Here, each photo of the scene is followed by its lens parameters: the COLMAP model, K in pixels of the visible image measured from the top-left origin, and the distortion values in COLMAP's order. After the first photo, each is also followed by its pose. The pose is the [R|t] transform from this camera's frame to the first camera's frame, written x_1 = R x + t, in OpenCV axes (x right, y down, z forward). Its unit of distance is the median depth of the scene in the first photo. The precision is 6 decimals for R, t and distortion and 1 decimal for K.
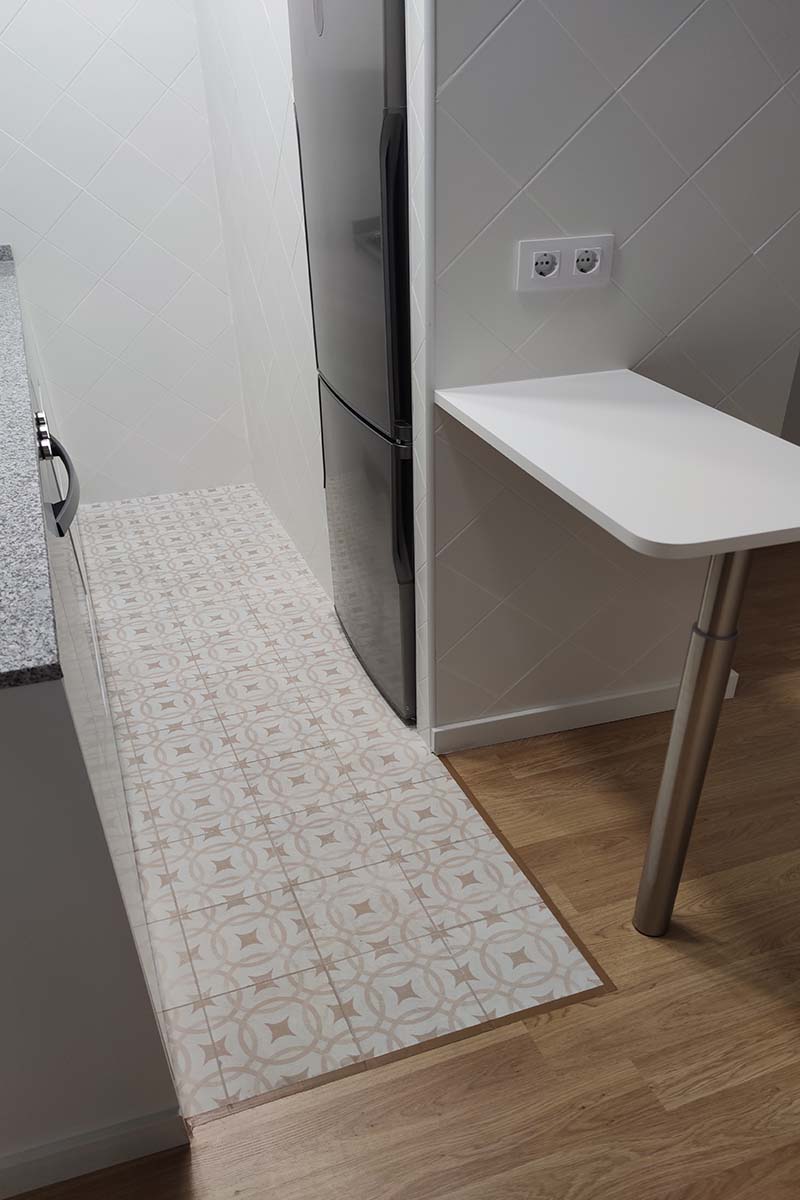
lens RADIAL K [[870.6, 0, 402.6], [0, 870.6, 676.8], [0, 0, 1]] dist [0.005343, -0.001894]
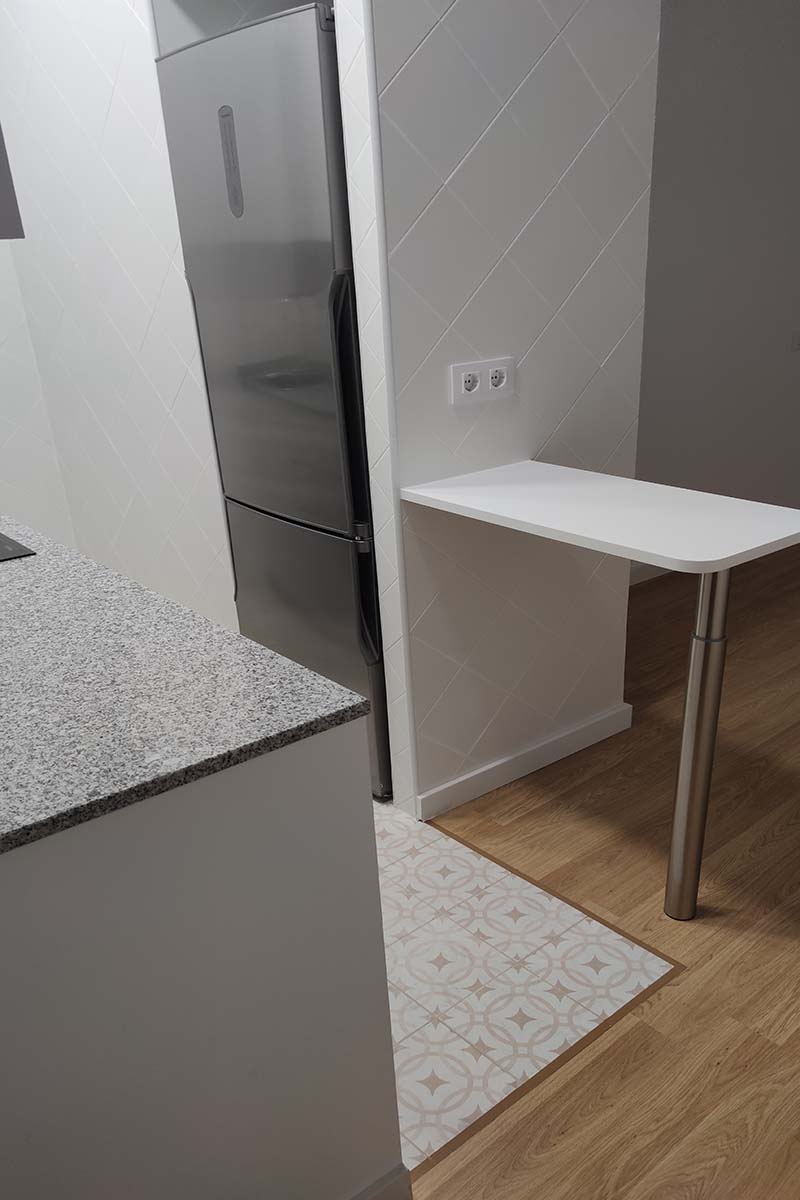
lens RADIAL K [[878.1, 0, 423.0], [0, 878.1, 622.9], [0, 0, 1]] dist [0.001344, -0.000881]
pose [[0.944256, -0.145787, 0.295172, -0.330617], [0.201296, 0.965145, -0.167257, 0.048441], [-0.260500, 0.217350, 0.940691, -0.072497]]
